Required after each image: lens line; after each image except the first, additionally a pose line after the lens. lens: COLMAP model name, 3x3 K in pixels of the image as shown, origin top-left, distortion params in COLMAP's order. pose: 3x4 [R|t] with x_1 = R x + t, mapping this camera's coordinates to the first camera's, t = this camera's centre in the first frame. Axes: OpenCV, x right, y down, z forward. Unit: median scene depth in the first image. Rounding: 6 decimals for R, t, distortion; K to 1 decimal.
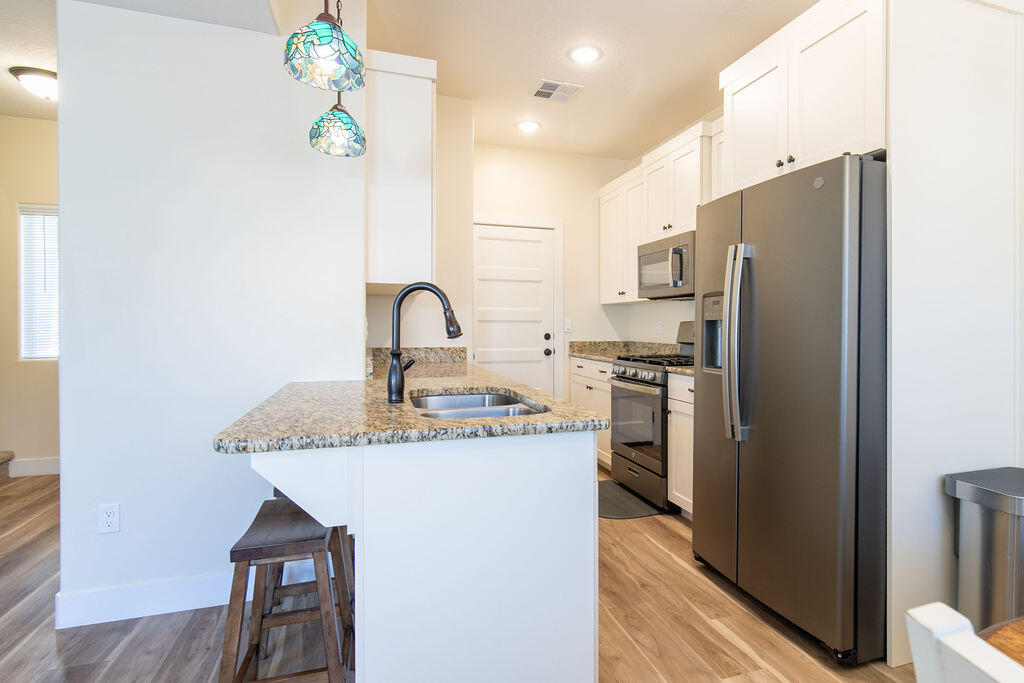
lens RADIAL K [[543.7, 0, 563.9], [0, 543.7, 325.3], [0, 0, 1]] dist [0.002227, -0.000099]
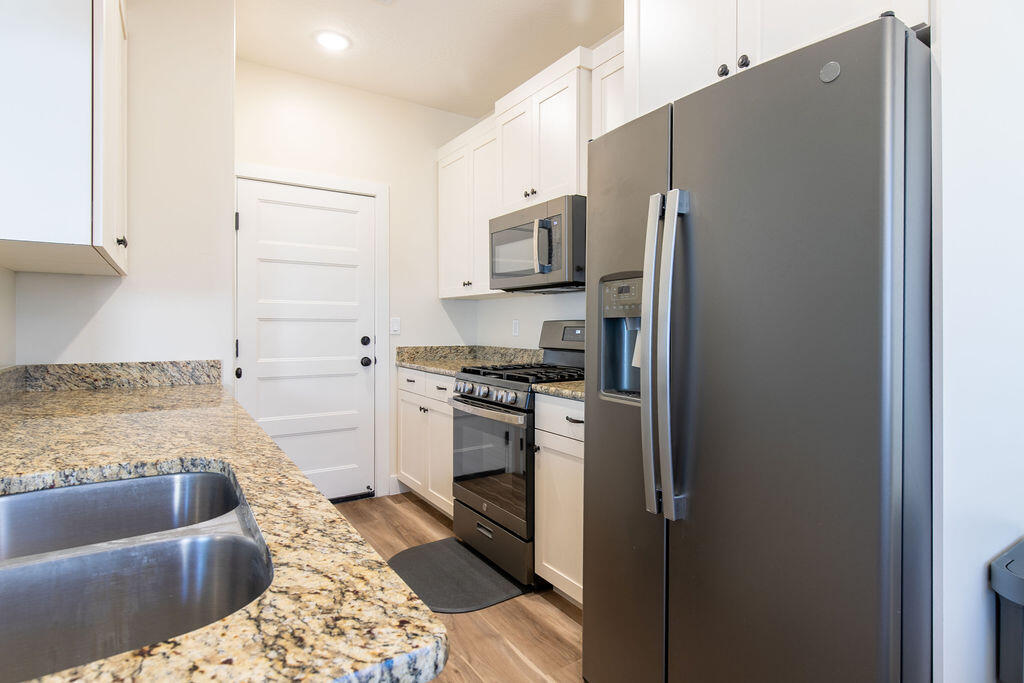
lens RADIAL K [[543.7, 0, 563.9], [0, 543.7, 325.3], [0, 0, 1]] dist [0.002227, -0.000099]
pose [[0.958792, 0.000489, 0.284108, 0.024199], [-0.000379, 1.000000, -0.000439, -0.000182], [-0.284108, 0.000314, 0.958792, 0.285168]]
